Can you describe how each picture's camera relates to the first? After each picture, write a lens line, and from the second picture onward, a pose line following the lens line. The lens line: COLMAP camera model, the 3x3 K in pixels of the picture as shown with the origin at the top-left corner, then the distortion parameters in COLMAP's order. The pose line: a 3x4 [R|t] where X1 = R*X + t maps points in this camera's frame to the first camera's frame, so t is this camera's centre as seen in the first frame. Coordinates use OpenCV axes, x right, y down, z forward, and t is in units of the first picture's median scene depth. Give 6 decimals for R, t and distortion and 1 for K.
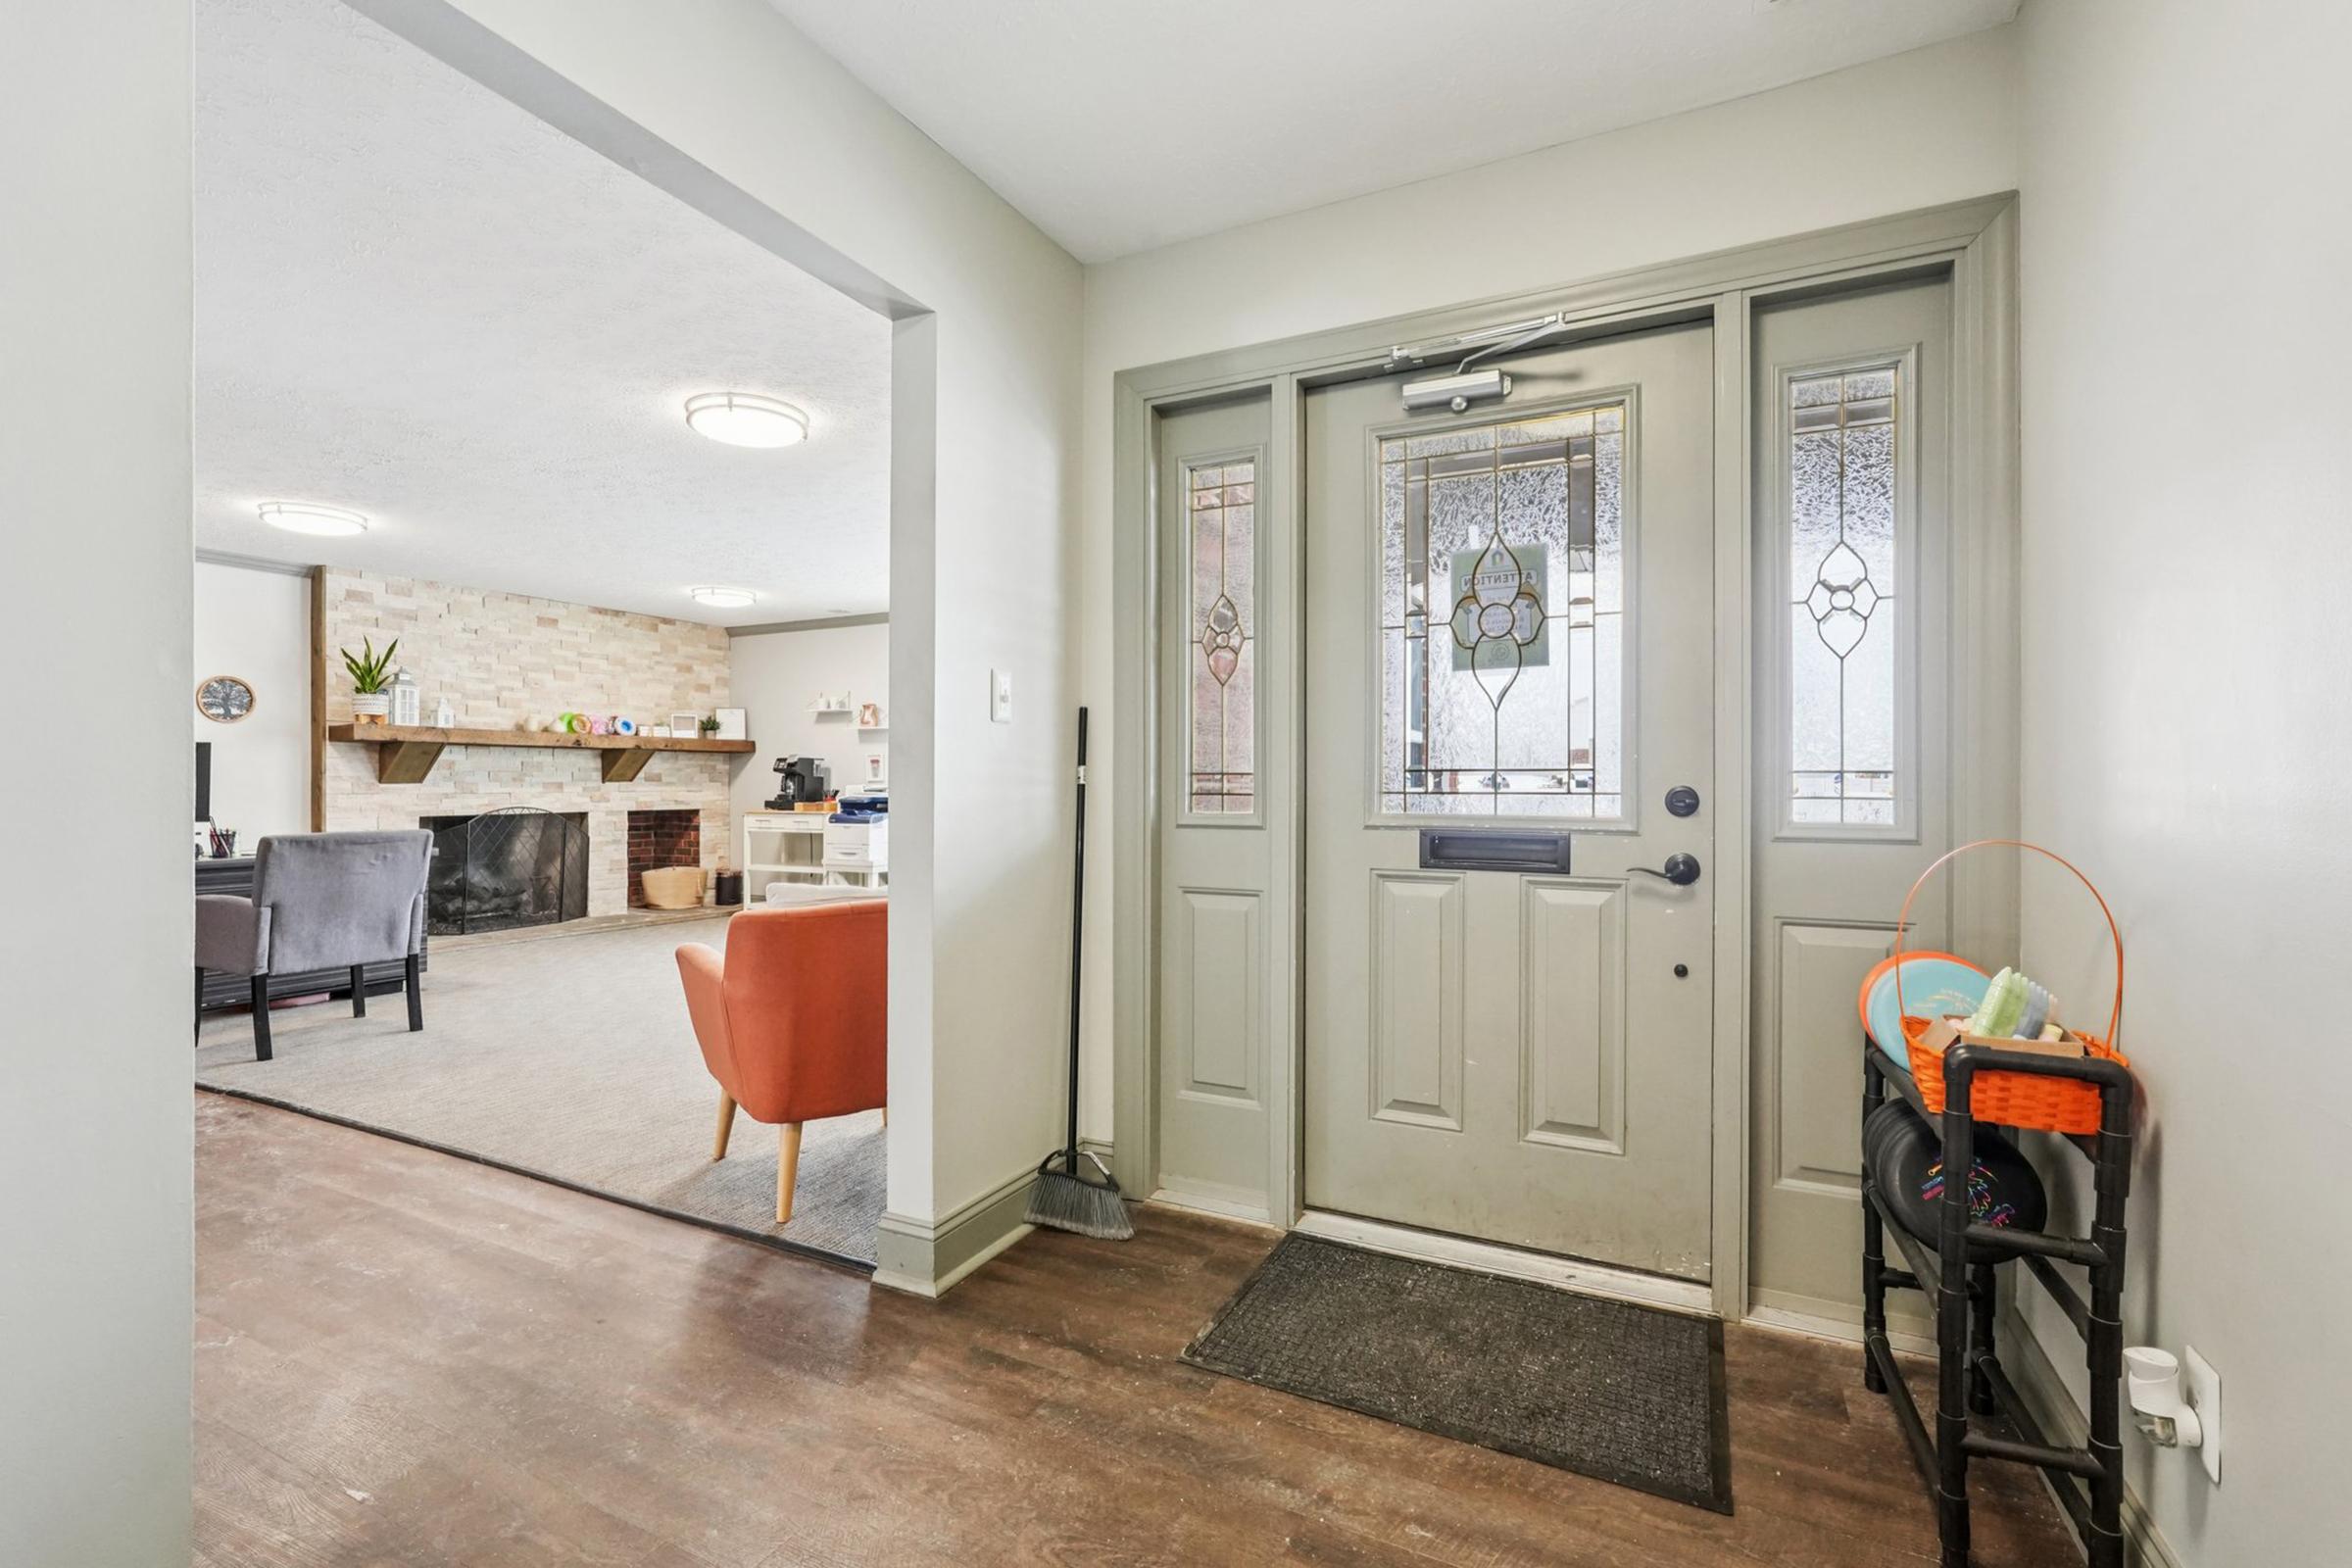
lens RADIAL K [[1054.1, 0, 1184.2], [0, 1054.1, 775.0], [0, 0, 1]] dist [-0.012889, 0.006844]
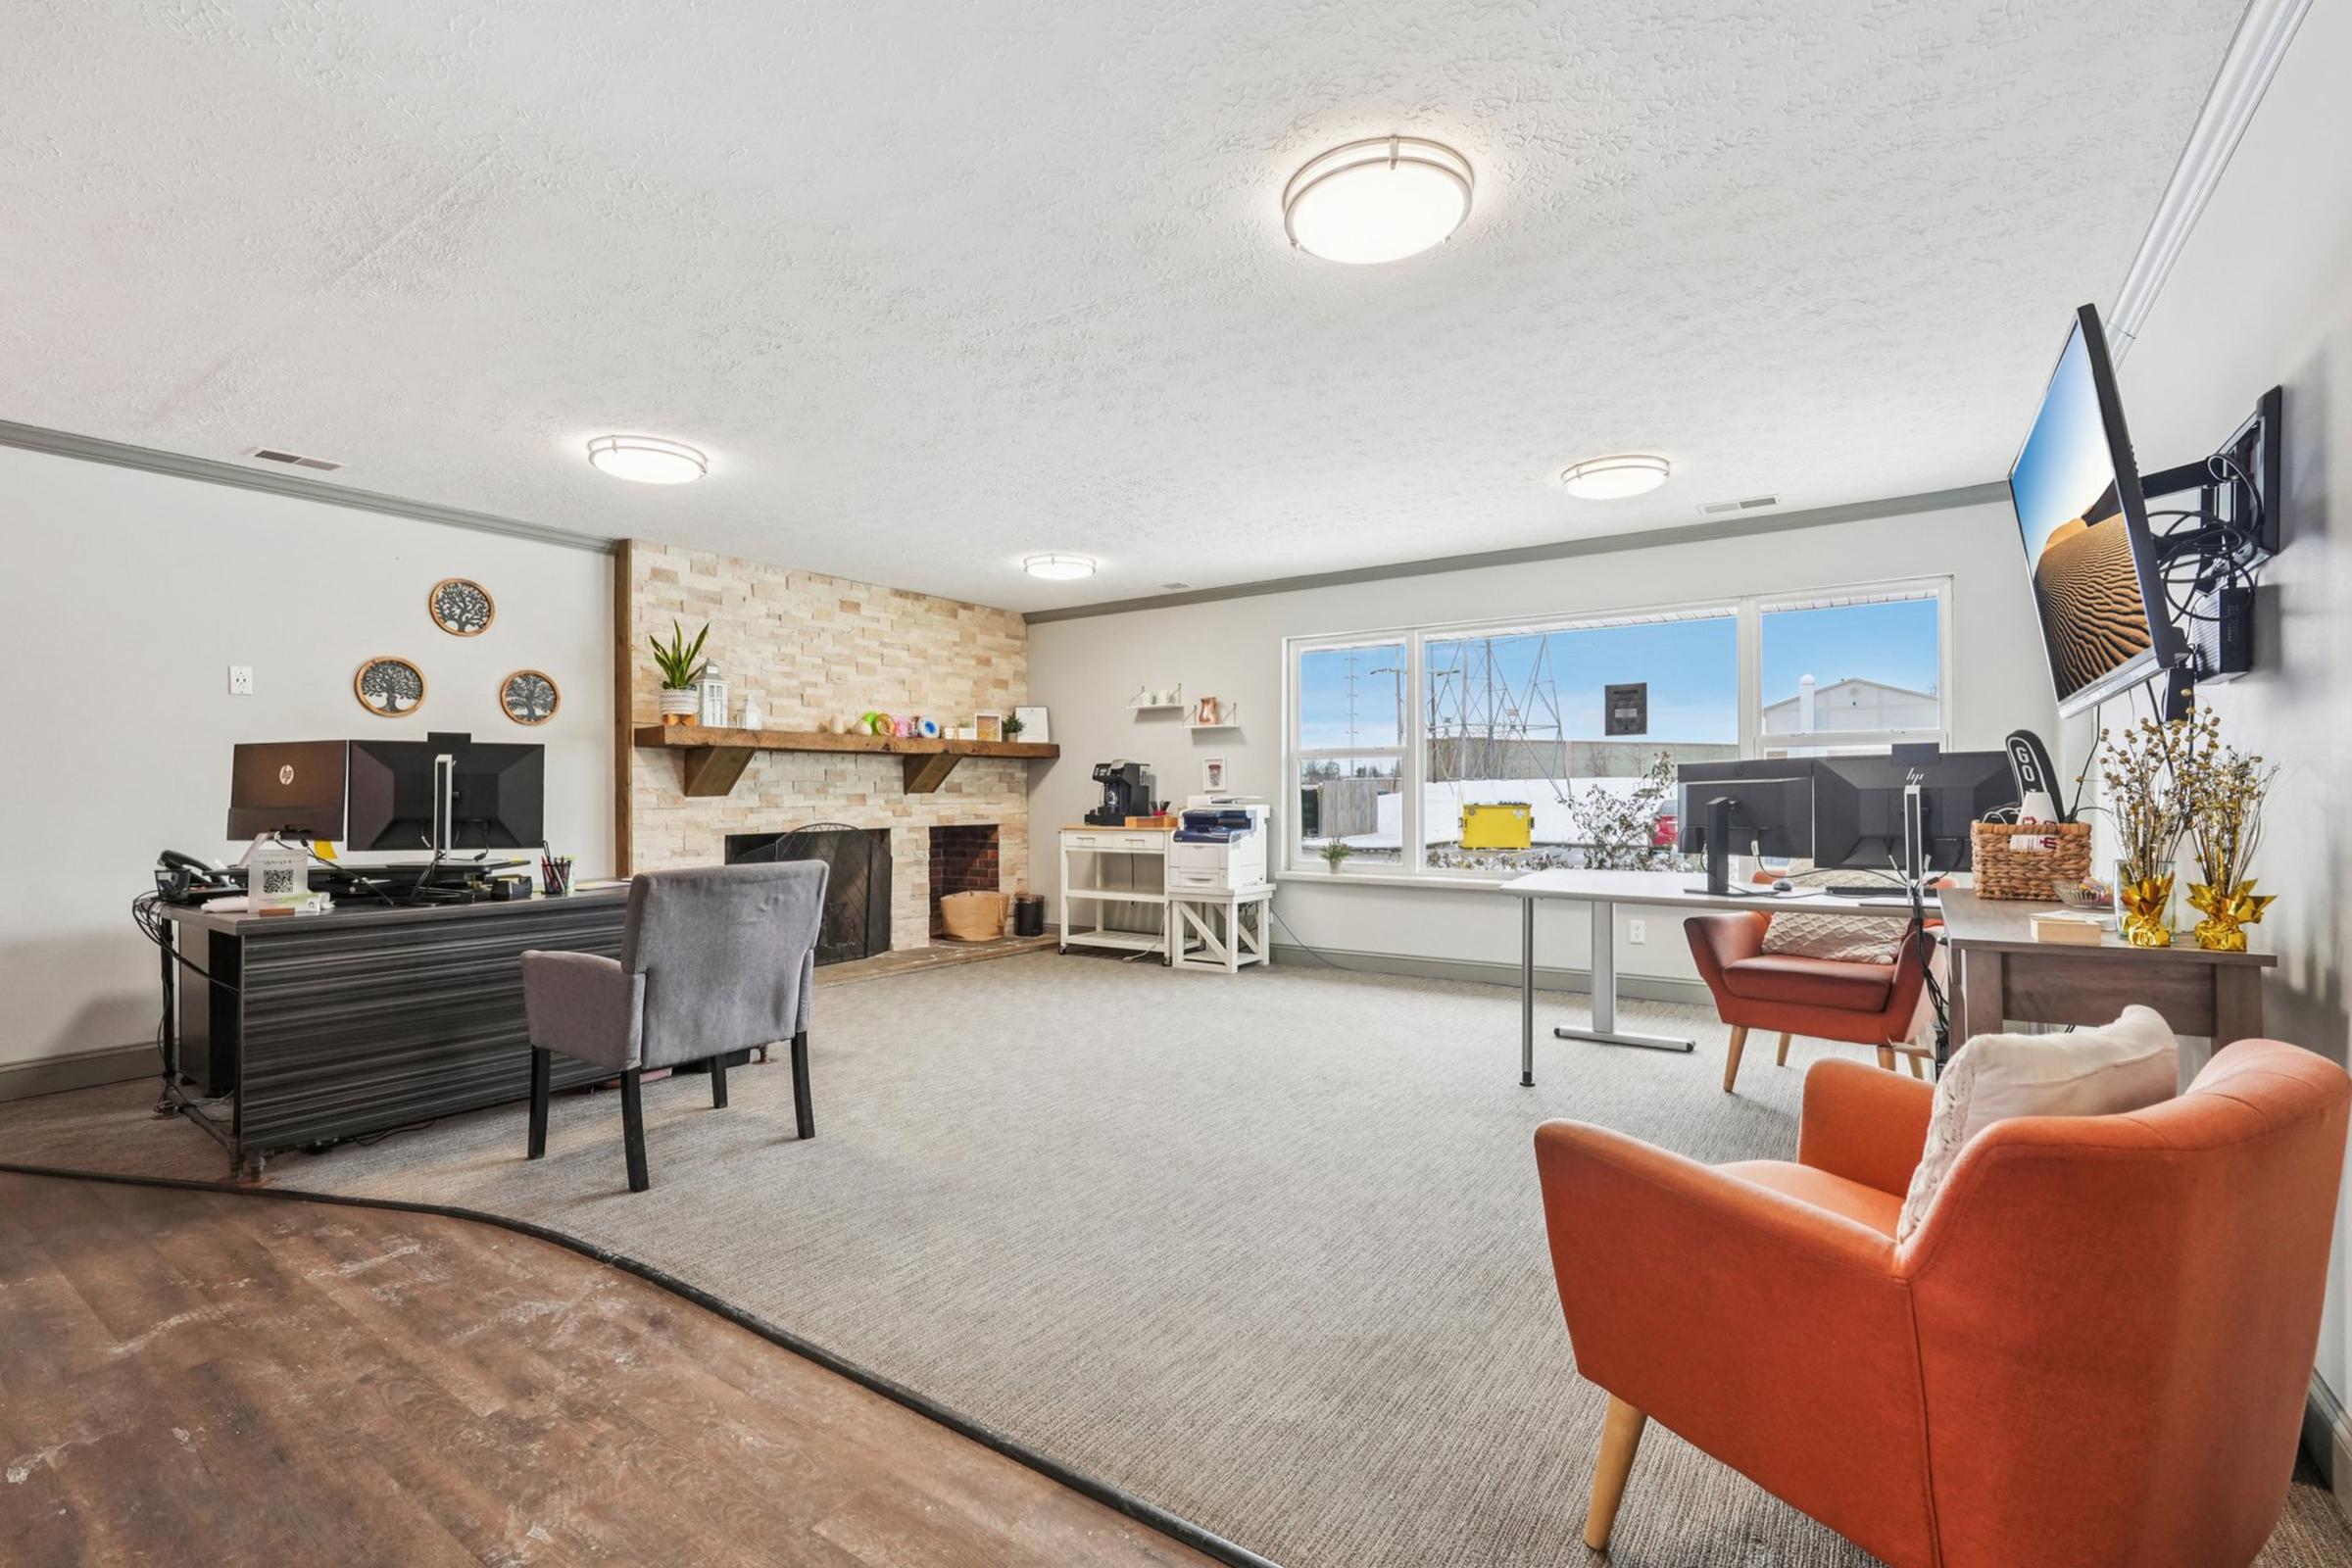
lens RADIAL K [[1054.1, 0, 1177.6], [0, 1054.1, 782.4], [0, 0, 1]] dist [-0.012889, 0.006844]
pose [[0.990302, -0.005955, -0.138807, -0.223160], [0.005849, 0.999982, -0.001174, 0.000281], [0.138812, 0.000351, 0.990319, 0.186840]]
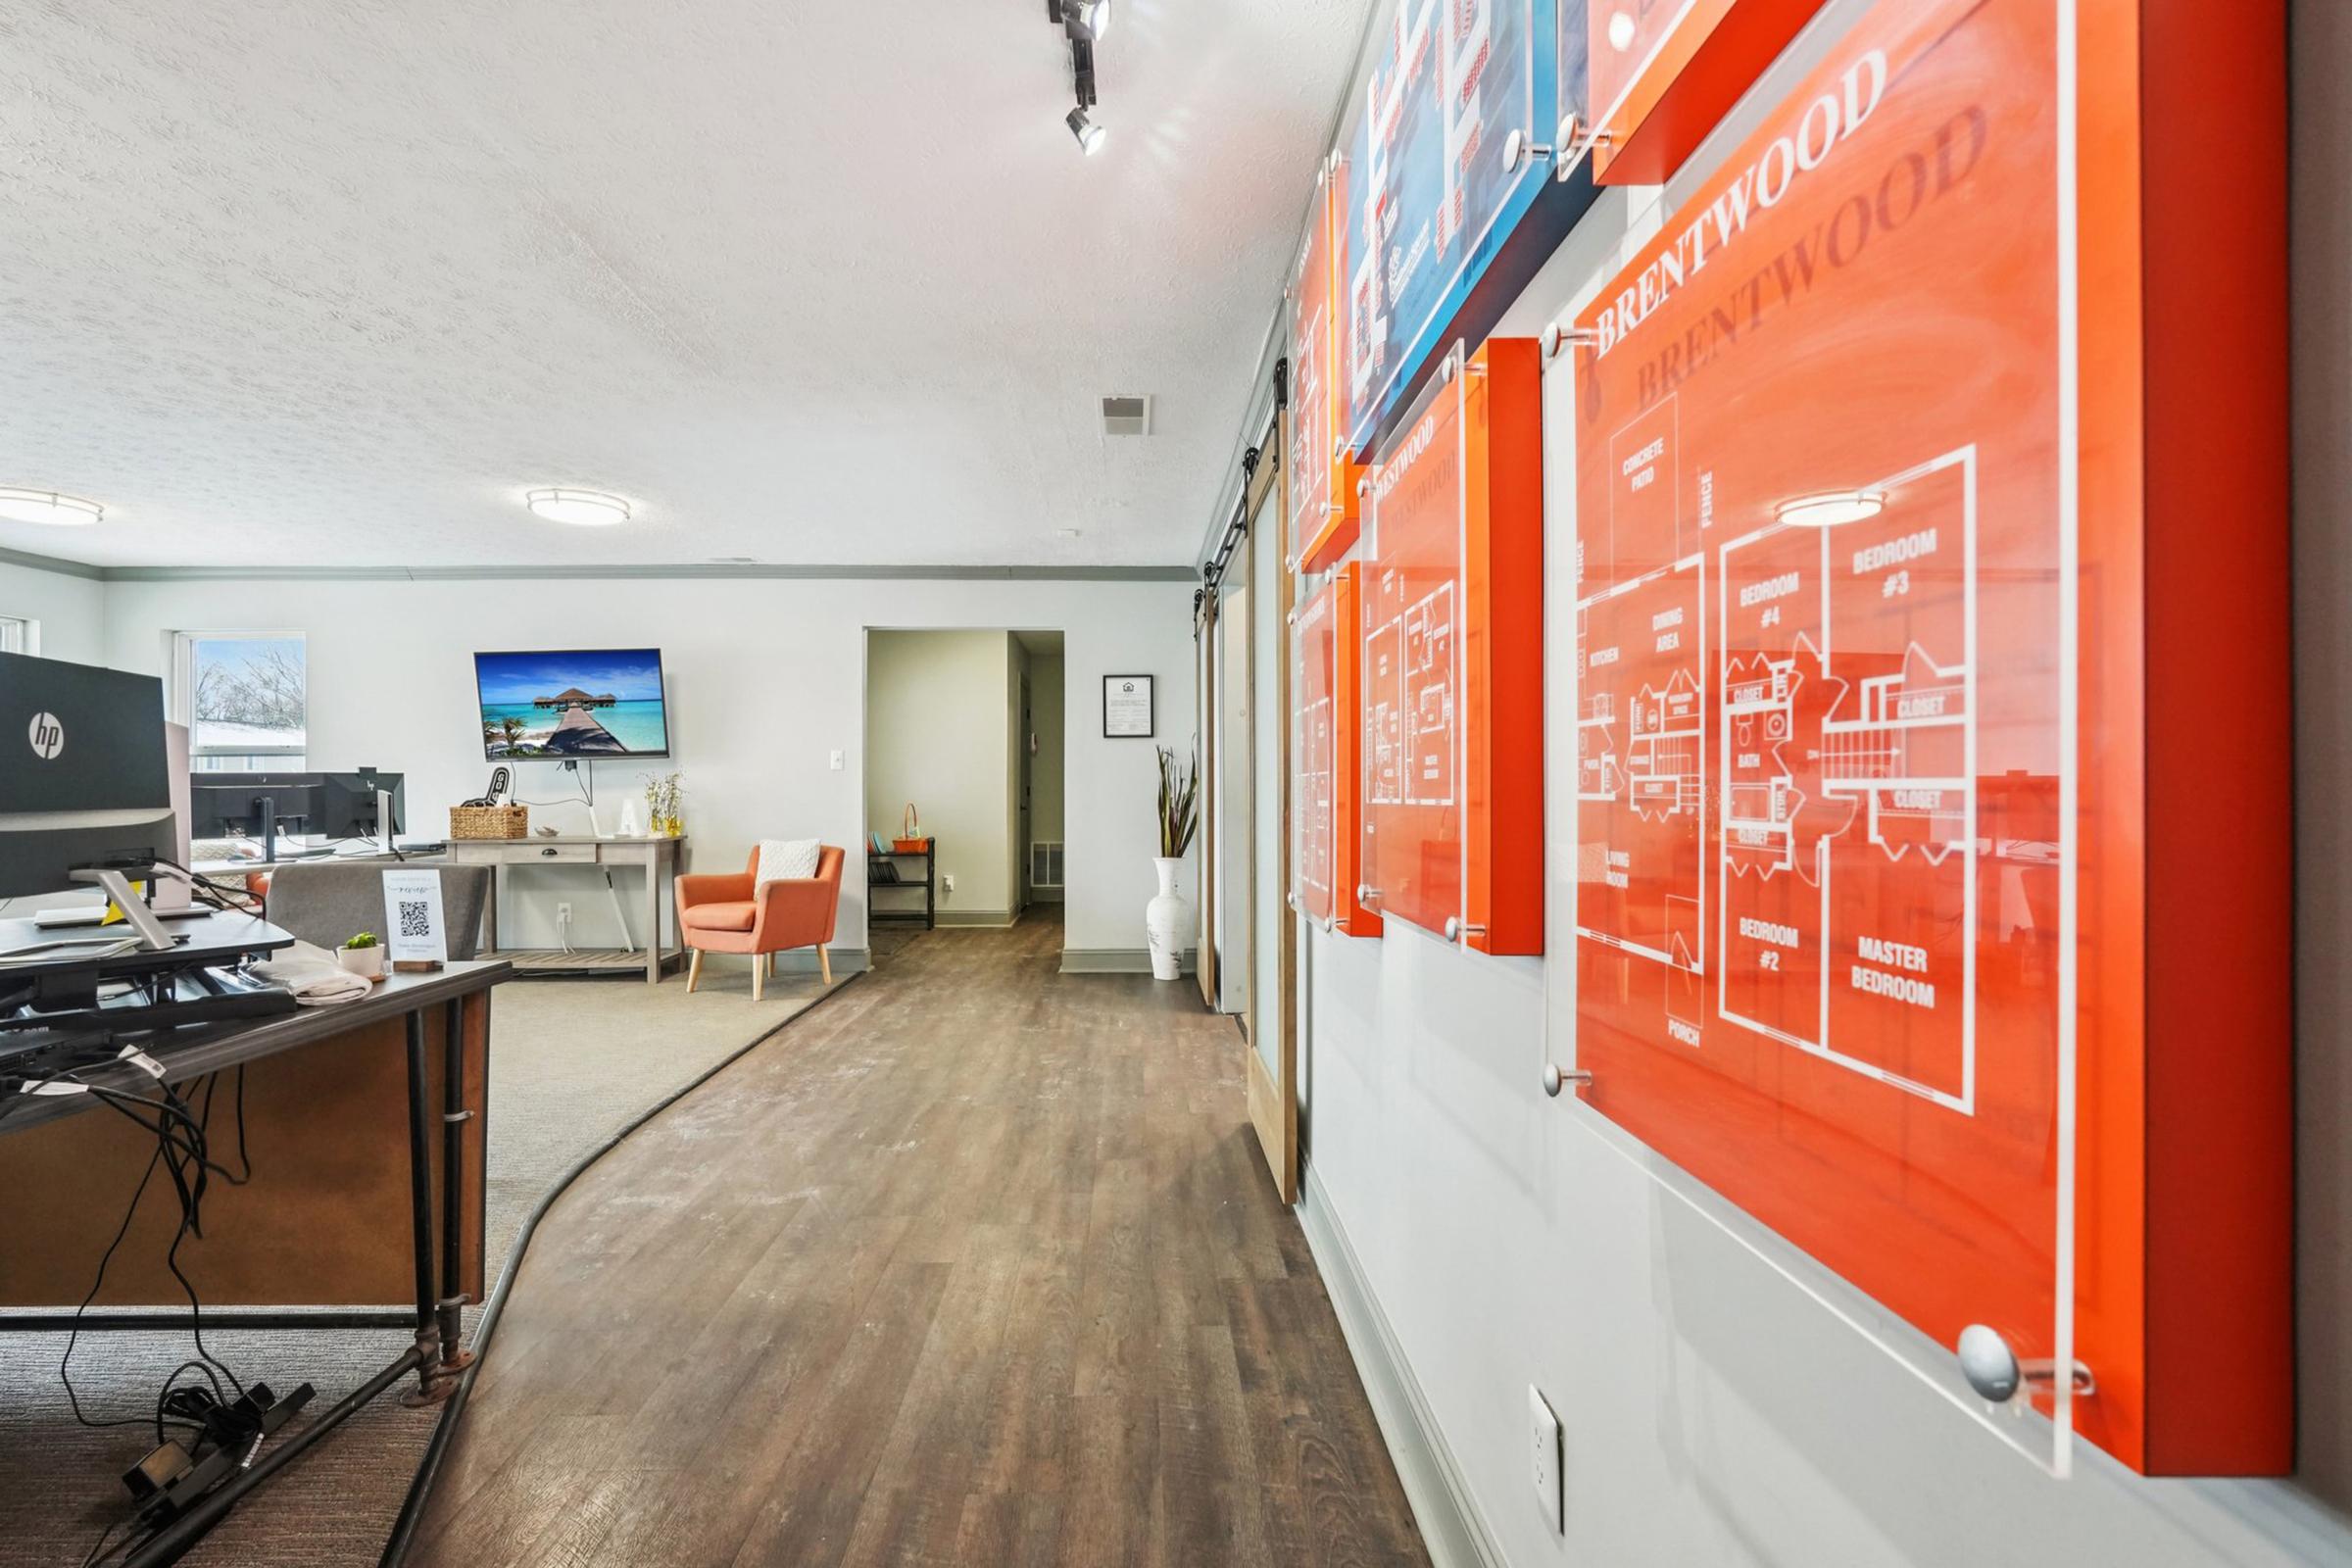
lens RADIAL K [[1054.1, 0, 1148.4], [0, 1054.1, 785.9], [0, 0, 1]] dist [-0.012889, 0.006844]
pose [[-0.463250, -0.000731, 0.886227, -0.916294], [-0.009703, 0.999944, -0.004247, -0.001028], [-0.886175, -0.010567, -0.463231, 0.484601]]
